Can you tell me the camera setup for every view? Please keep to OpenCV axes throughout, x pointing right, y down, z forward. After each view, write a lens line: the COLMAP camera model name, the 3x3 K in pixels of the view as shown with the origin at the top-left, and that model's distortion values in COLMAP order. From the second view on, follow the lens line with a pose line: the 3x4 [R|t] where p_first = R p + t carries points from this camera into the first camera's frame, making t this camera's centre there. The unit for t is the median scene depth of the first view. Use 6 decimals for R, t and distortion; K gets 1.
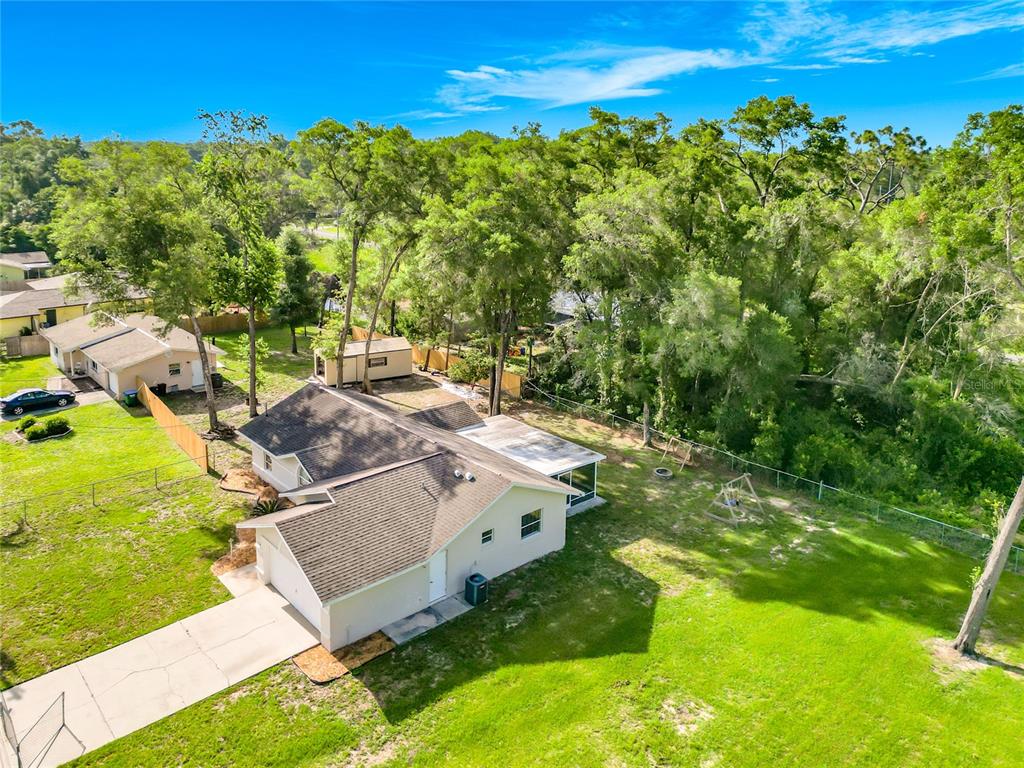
lens RADIAL K [[734.5, 0, 485.7], [0, 734.5, 307.5], [0, 0, 1]] dist [0.078204, -0.059399]
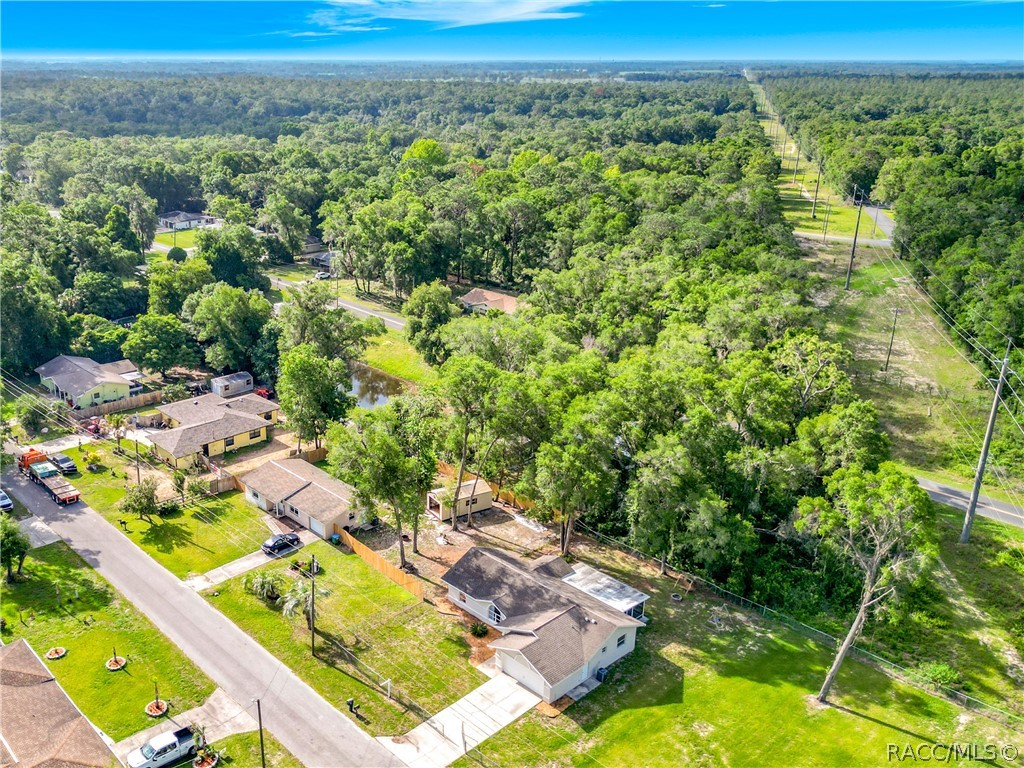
lens RADIAL K [[849.6, 0, 409.8], [0, 849.6, 414.7], [0, 0, 1]] dist [0.115617, -0.114071]
pose [[0.999847, -0.011925, 0.012789, -0.533879], [0.009578, 0.985397, 0.170006, -0.719376], [-0.014629, -0.169857, 0.985360, -1.206919]]
